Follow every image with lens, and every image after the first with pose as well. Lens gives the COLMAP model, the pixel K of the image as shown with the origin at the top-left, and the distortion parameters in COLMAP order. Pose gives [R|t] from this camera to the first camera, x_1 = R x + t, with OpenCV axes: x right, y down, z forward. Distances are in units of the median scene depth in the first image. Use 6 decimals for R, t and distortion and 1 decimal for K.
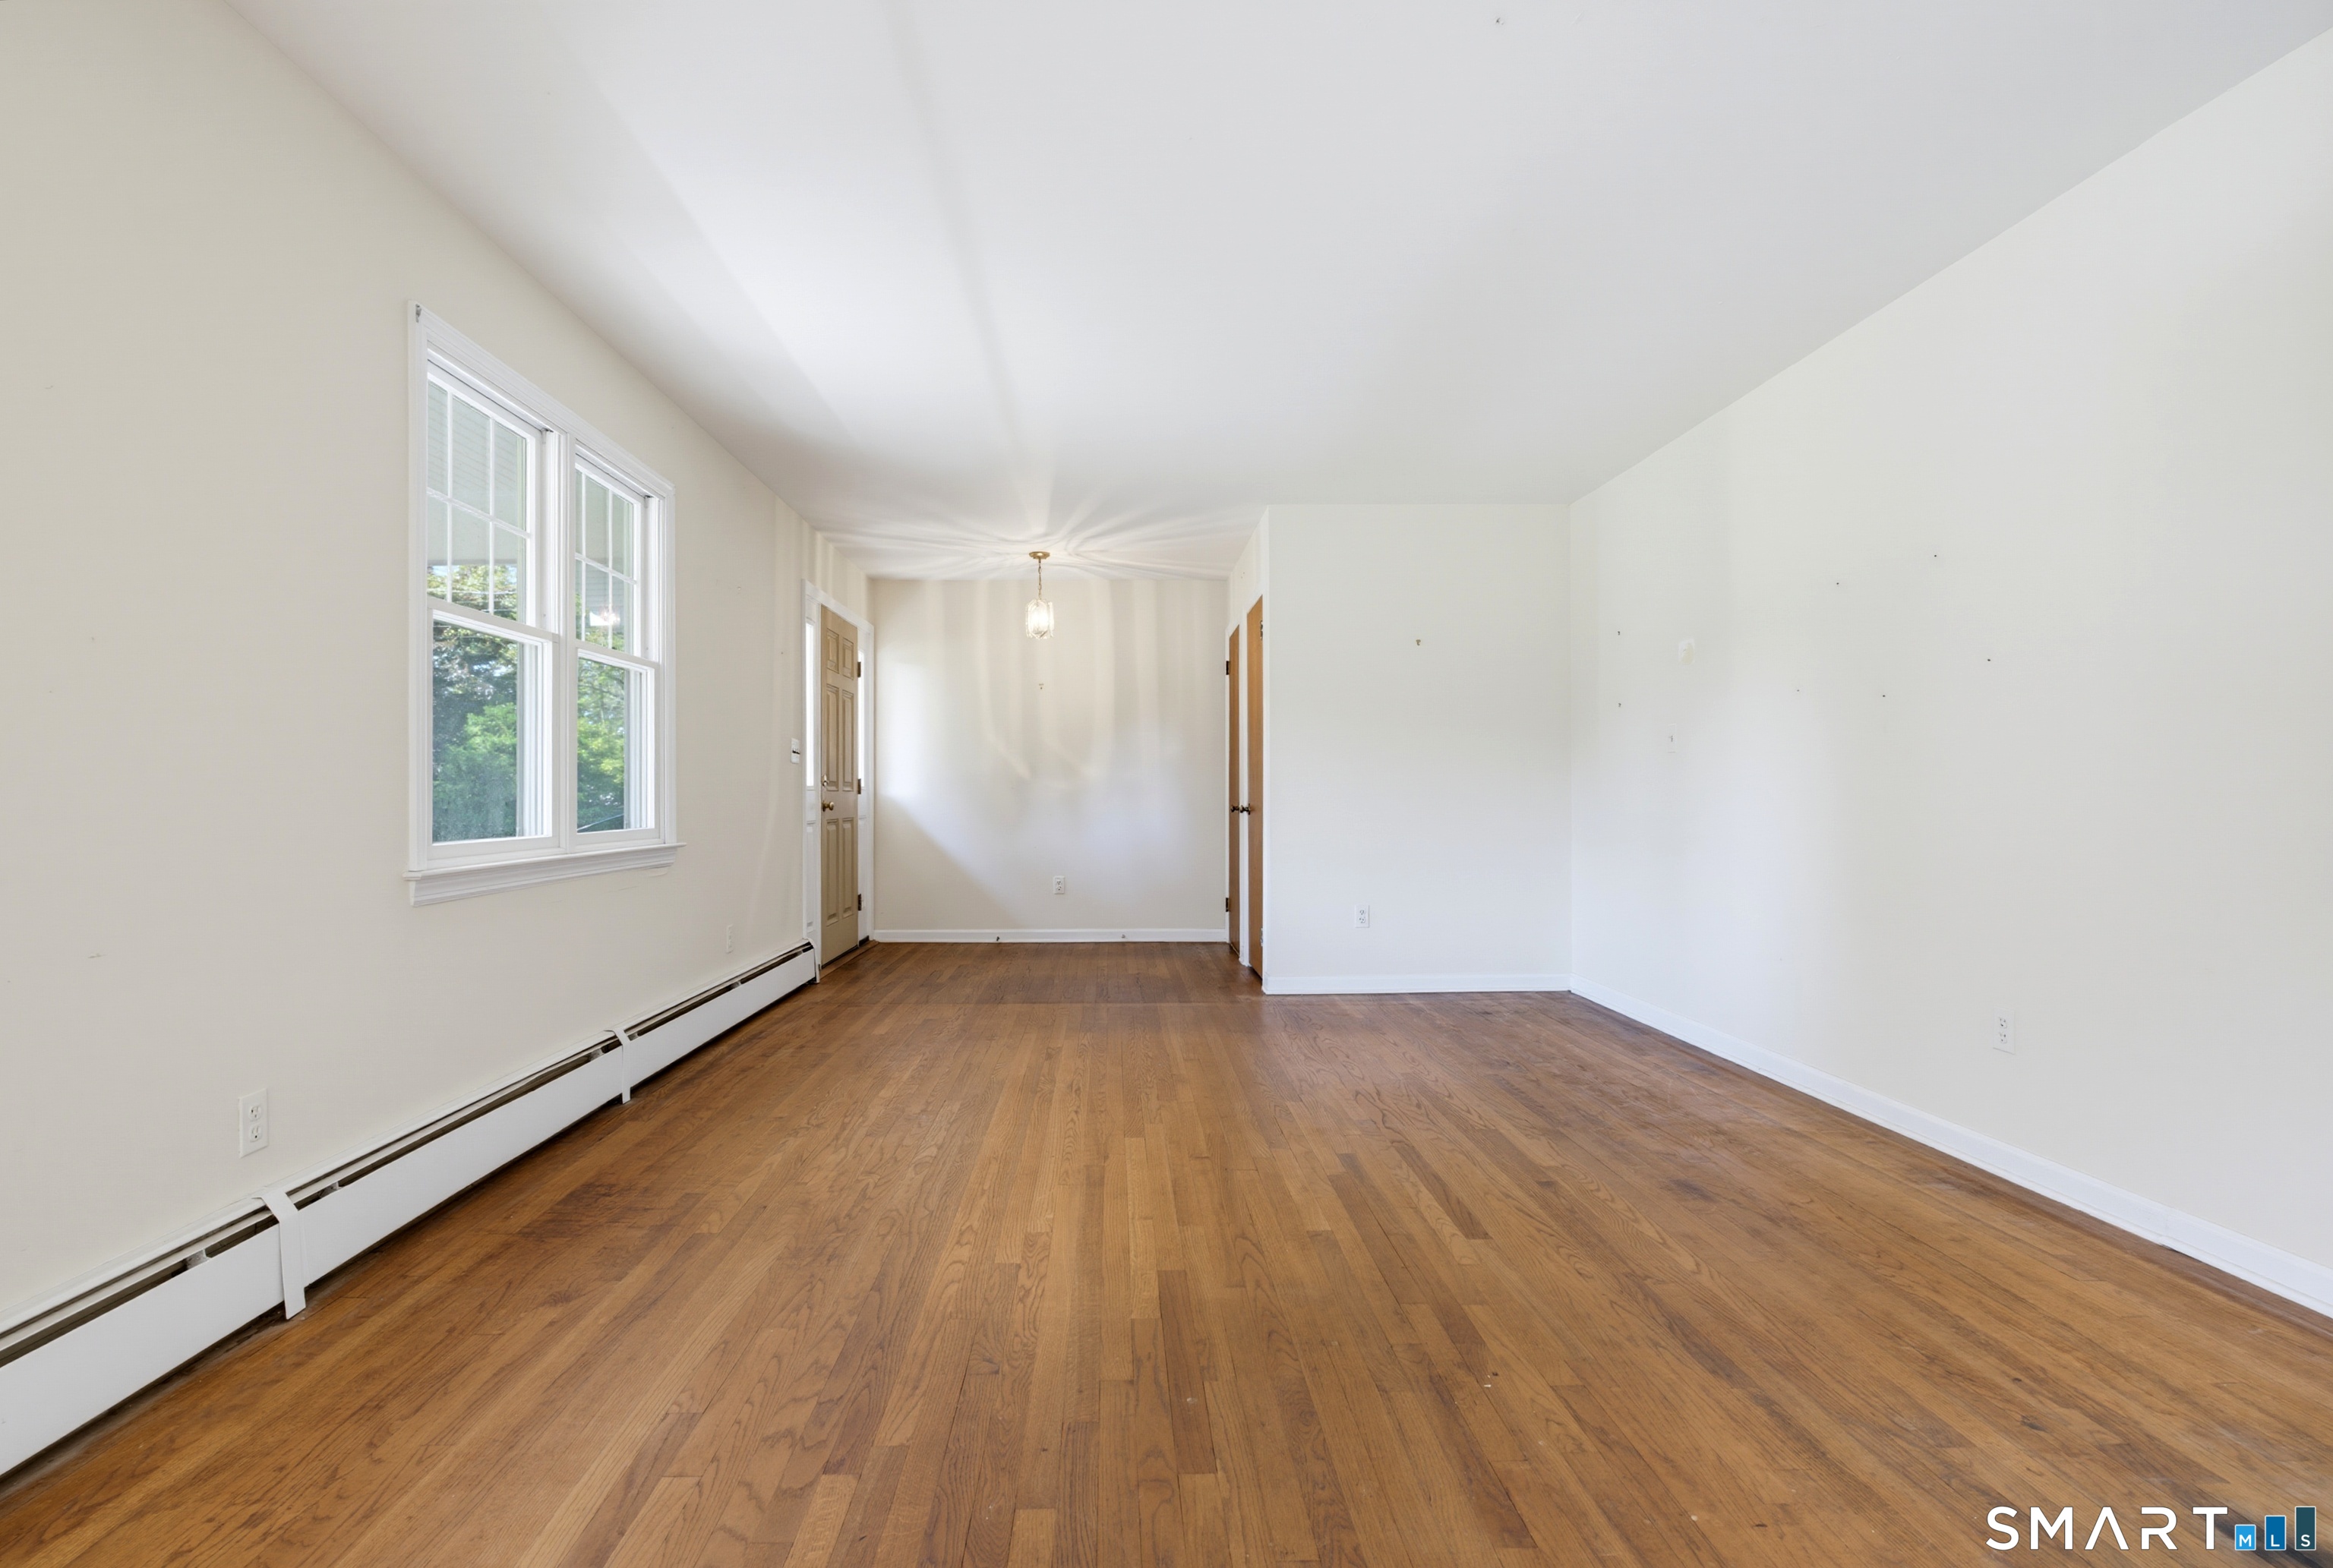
lens RADIAL K [[1135.4, 0, 1144.7], [0, 1135.4, 795.2], [0, 0, 1]] dist [0.004433, 0.000241]
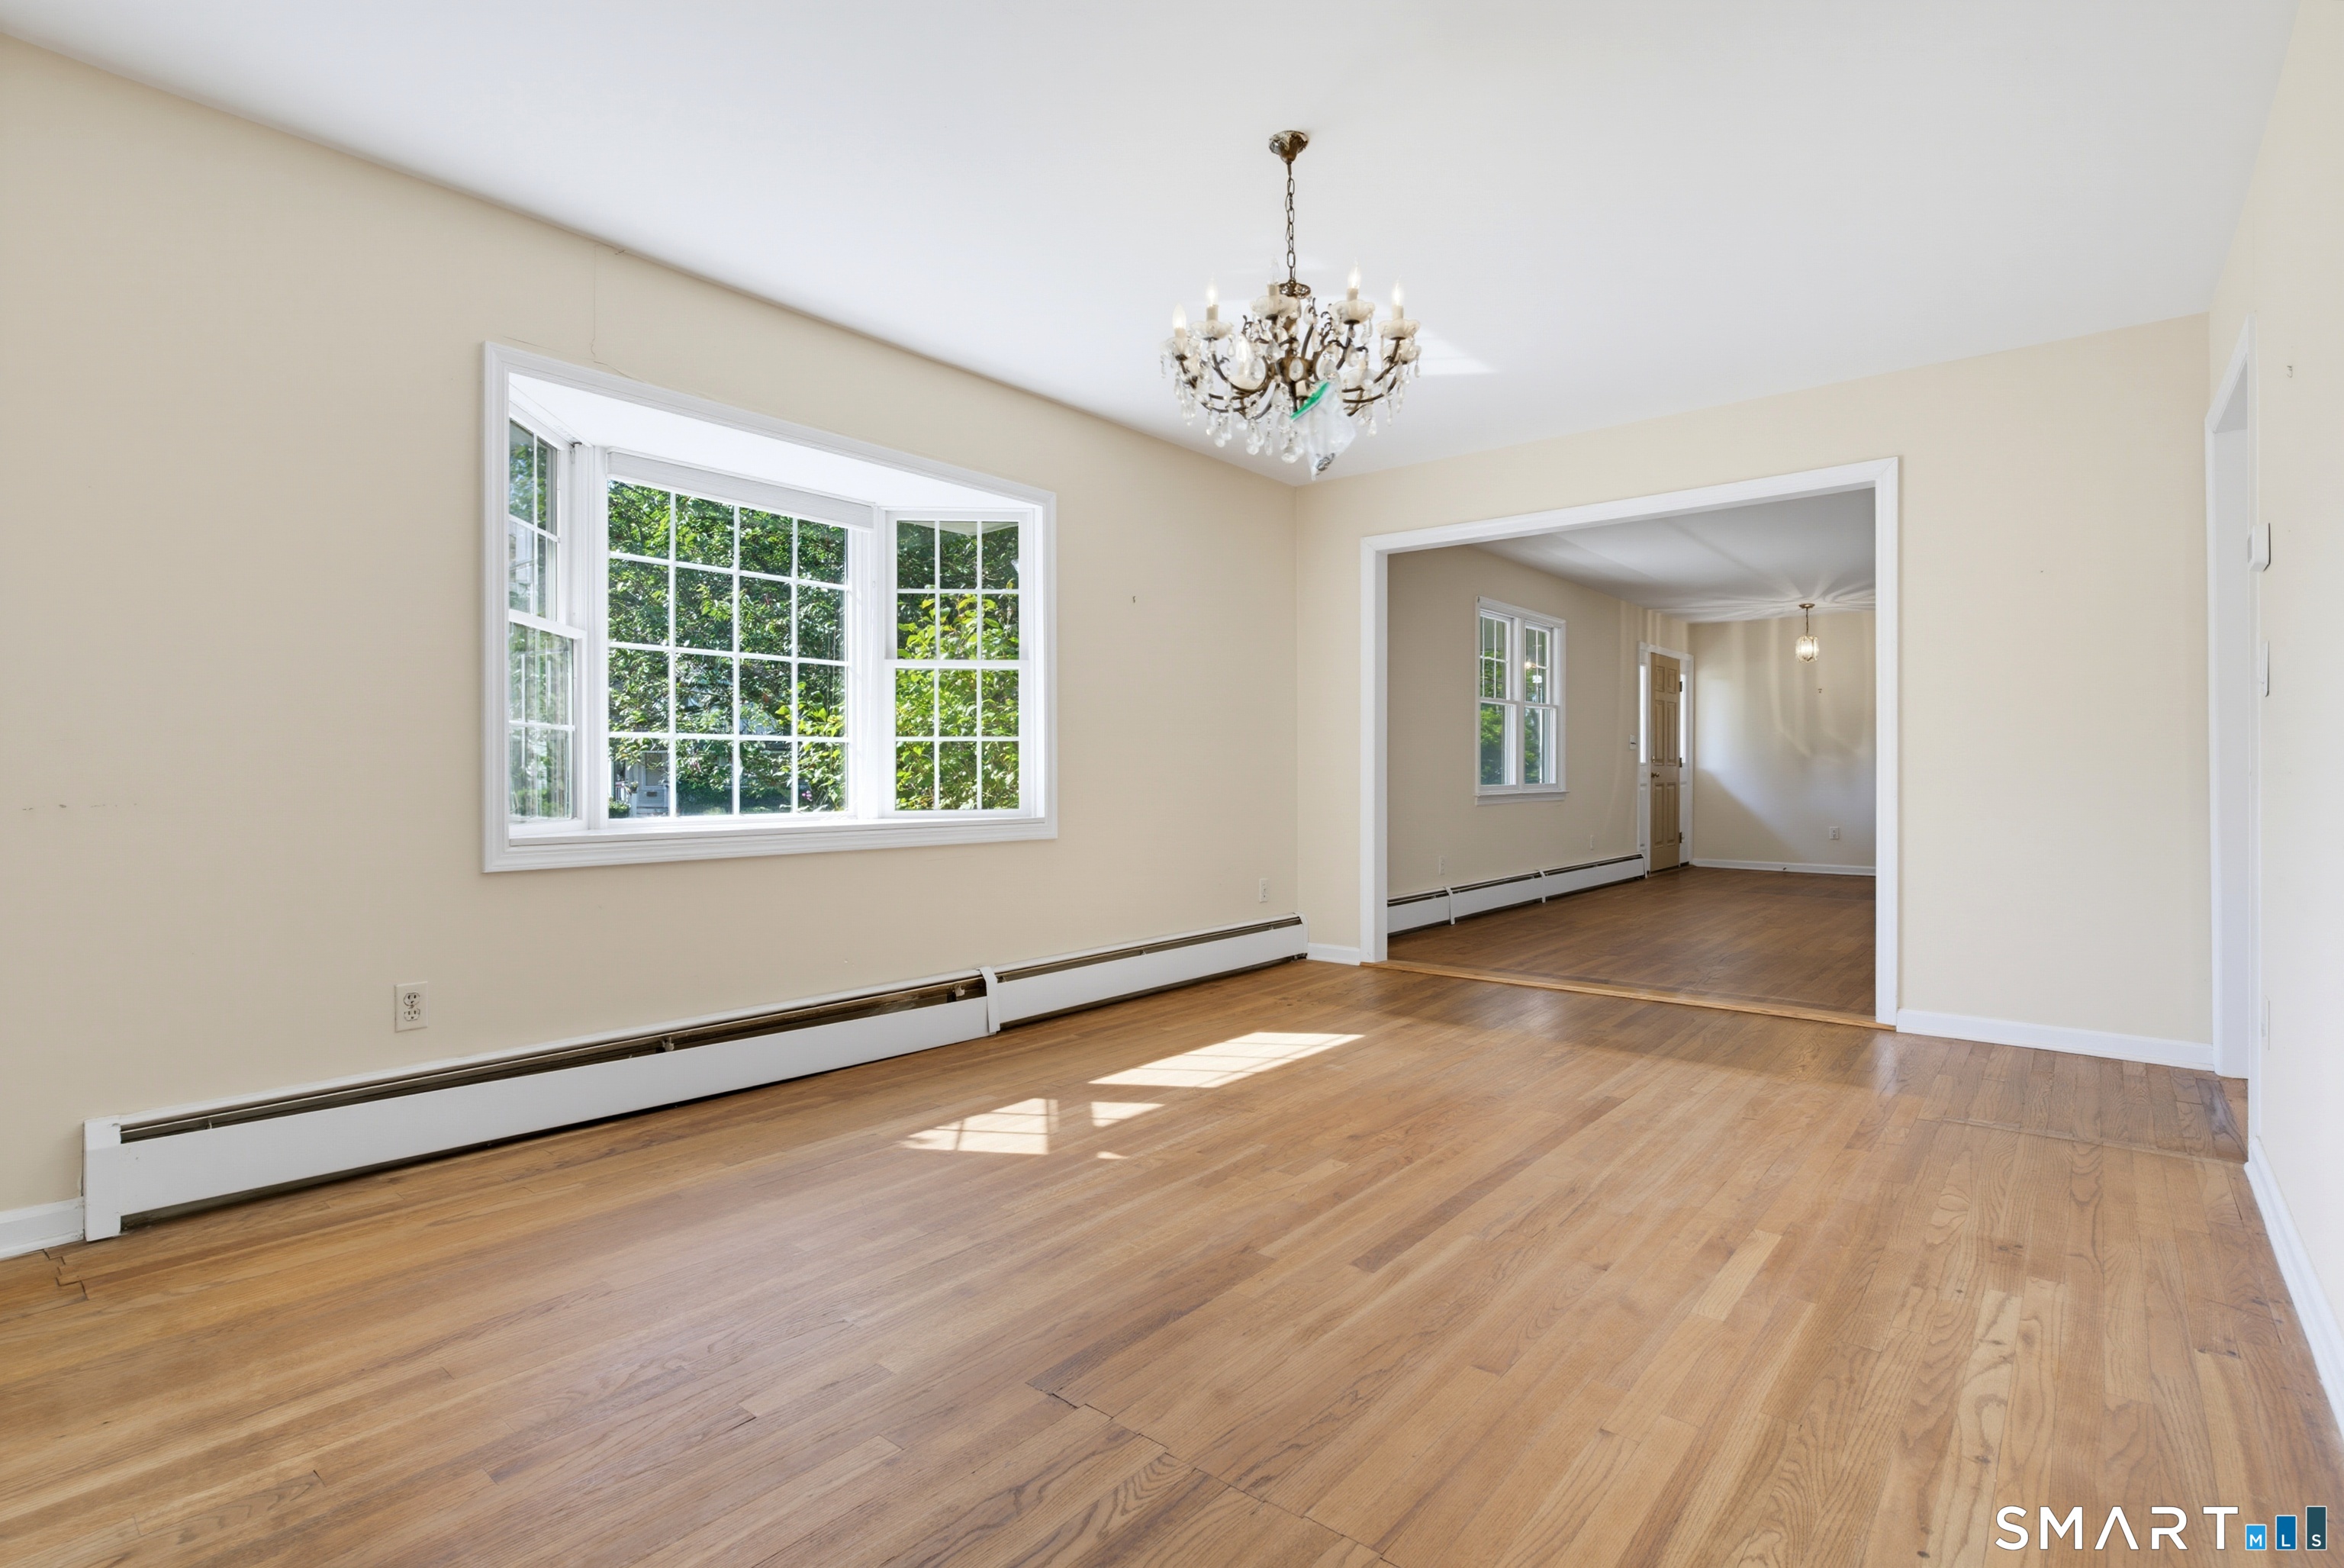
lens RADIAL K [[1140.8, 0, 1157.0], [0, 1140.8, 781.0], [0, 0, 1]] dist [0.004433, 0.000241]
pose [[0.744307, 0.007815, -0.667792, 0.295352], [-0.001209, 0.999946, 0.010354, 0.002366], [0.667837, -0.006899, 0.744276, -0.729367]]
